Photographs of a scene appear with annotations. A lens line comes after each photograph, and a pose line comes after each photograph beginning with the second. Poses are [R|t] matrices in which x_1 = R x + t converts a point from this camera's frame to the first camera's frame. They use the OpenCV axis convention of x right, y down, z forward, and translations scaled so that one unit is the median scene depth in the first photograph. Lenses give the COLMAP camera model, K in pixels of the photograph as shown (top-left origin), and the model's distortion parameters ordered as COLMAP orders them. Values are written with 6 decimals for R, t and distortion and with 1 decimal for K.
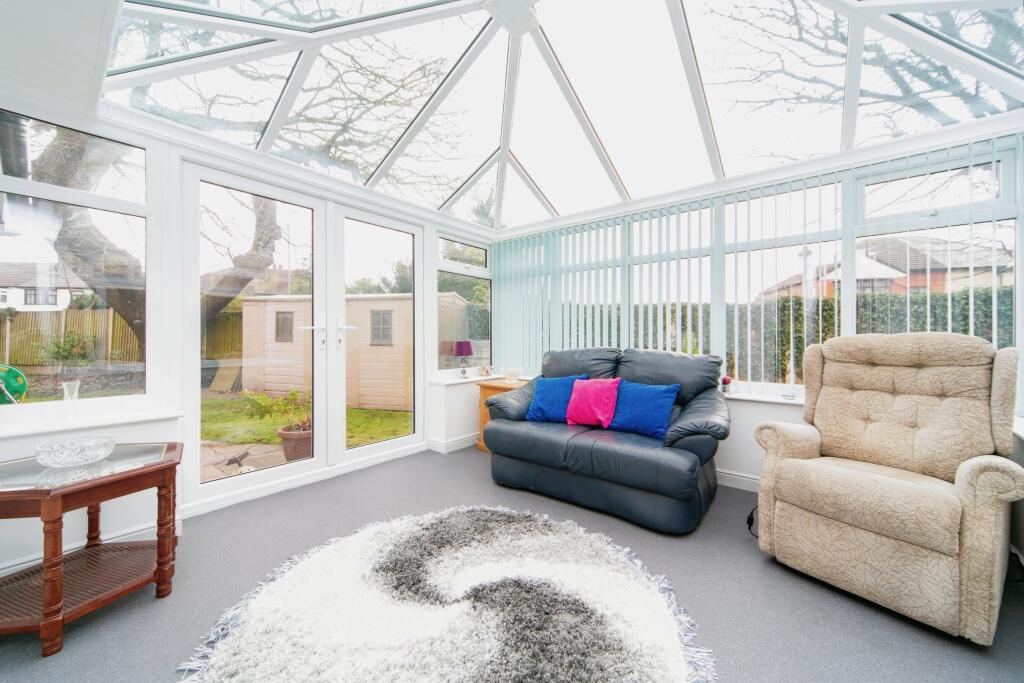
lens RADIAL K [[399.9, 0, 507.2], [0, 399.9, 337.7], [0, 0, 1]] dist [-0.000049, 0.000007]
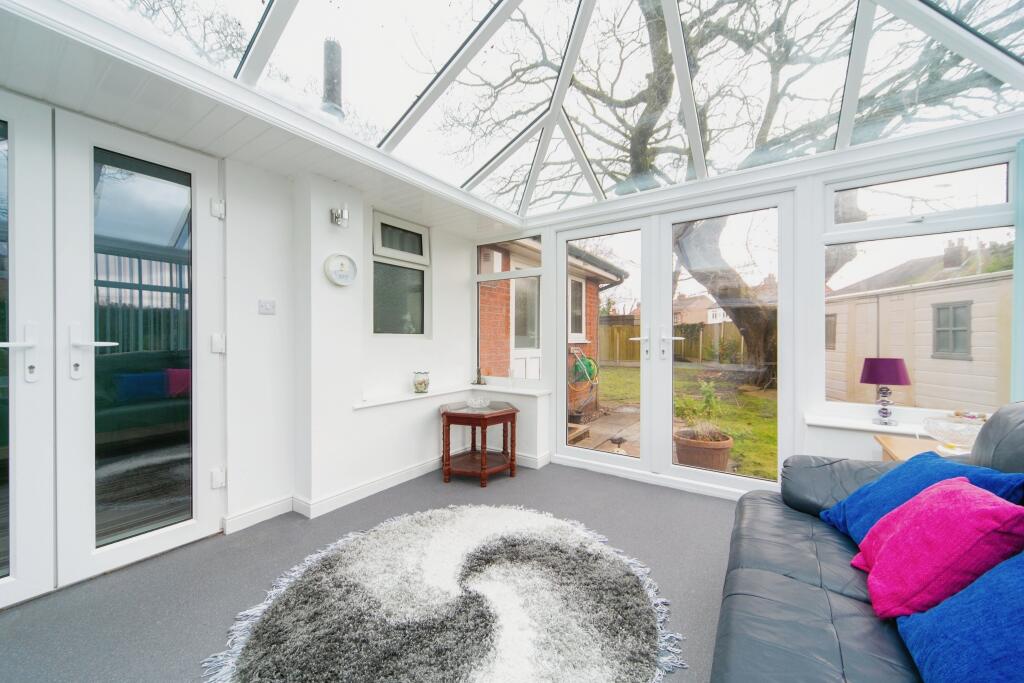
lens RADIAL K [[374.2, 0, 504.2], [0, 374.2, 342.0], [0, 0, 1]] dist [-0.002675, -0.000111]
pose [[0.057593, 0.006245, -0.998321, 0.514010], [-0.000849, 0.999980, 0.006206, -0.021976], [0.998340, 0.000490, 0.057597, 0.583721]]
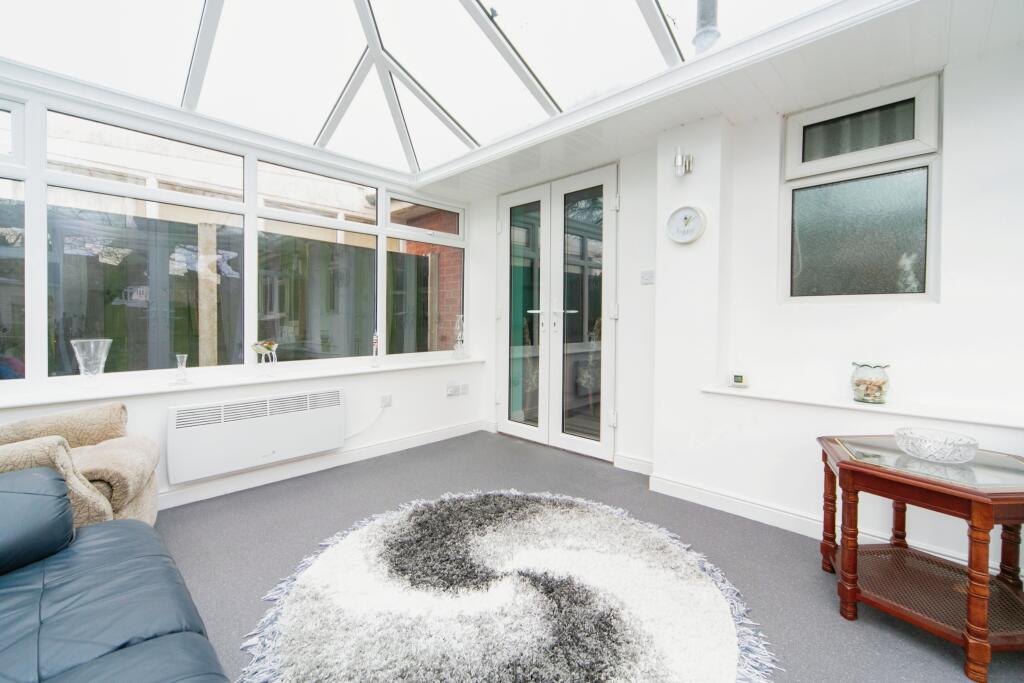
lens RADIAL K [[425.0, 0, 512.9], [0, 425.0, 318.4], [0, 0, 1]] dist [-0.014389, -0.000476]
pose [[-0.994772, 0.004811, 0.102010, -0.134411], [0.005832, 0.999936, 0.009707, -0.007988], [-0.101957, 0.010251, -0.994736, 1.149227]]
